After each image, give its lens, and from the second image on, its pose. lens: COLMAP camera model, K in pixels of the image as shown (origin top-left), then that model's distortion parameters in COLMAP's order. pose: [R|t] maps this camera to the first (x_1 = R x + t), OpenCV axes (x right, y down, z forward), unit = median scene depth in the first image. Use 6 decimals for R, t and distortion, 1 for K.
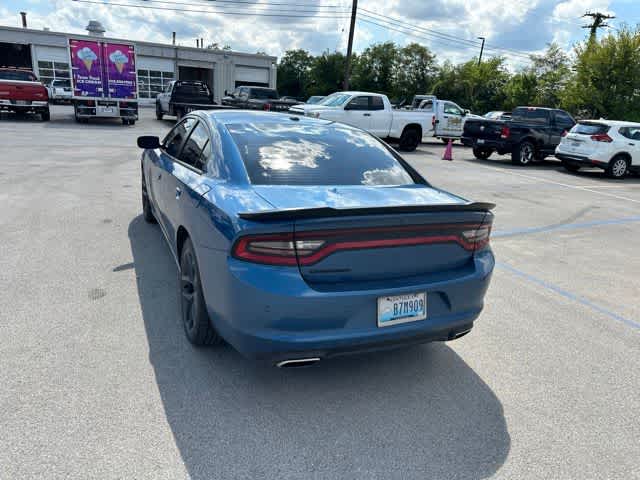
lens RADIAL K [[450.3, 0, 320.0], [0, 450.3, 240.0], [0, 0, 1]] dist [0.030271, -0.042000]
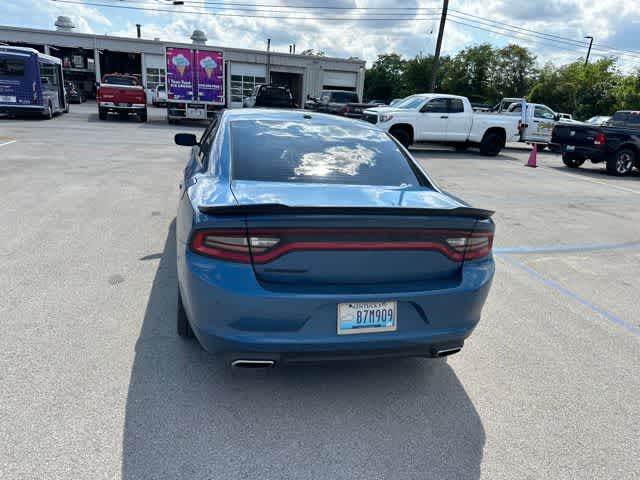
lens RADIAL K [[450.3, 0, 320.0], [0, 450.3, 240.0], [0, 0, 1]] dist [0.030271, -0.042000]
pose [[0.981460, 0.056145, -0.183261, 0.030754], [-0.057743, 0.998326, -0.003392, 0.000323], [0.182763, 0.013911, 0.983059, 0.008570]]
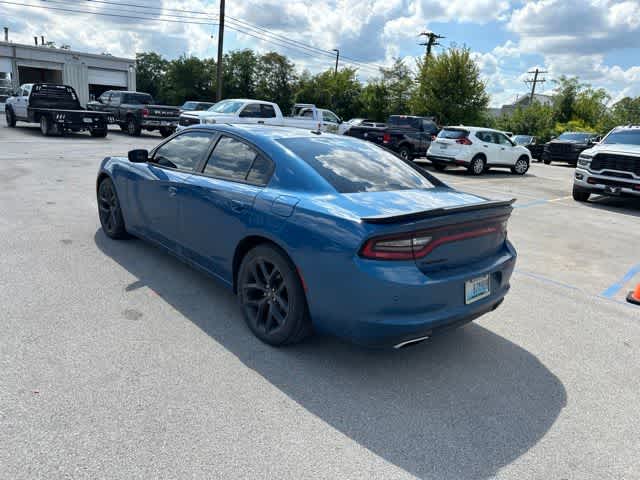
lens RADIAL K [[443.2, 0, 320.0], [0, 443.2, 240.0], [0, 0, 1]] dist [0.036567, -0.036442]
pose [[0.953921, -0.078703, 0.289551, -0.070275], [0.080916, 0.996711, 0.004340, -0.002114], [-0.288940, 0.019289, 0.957153, -0.004865]]
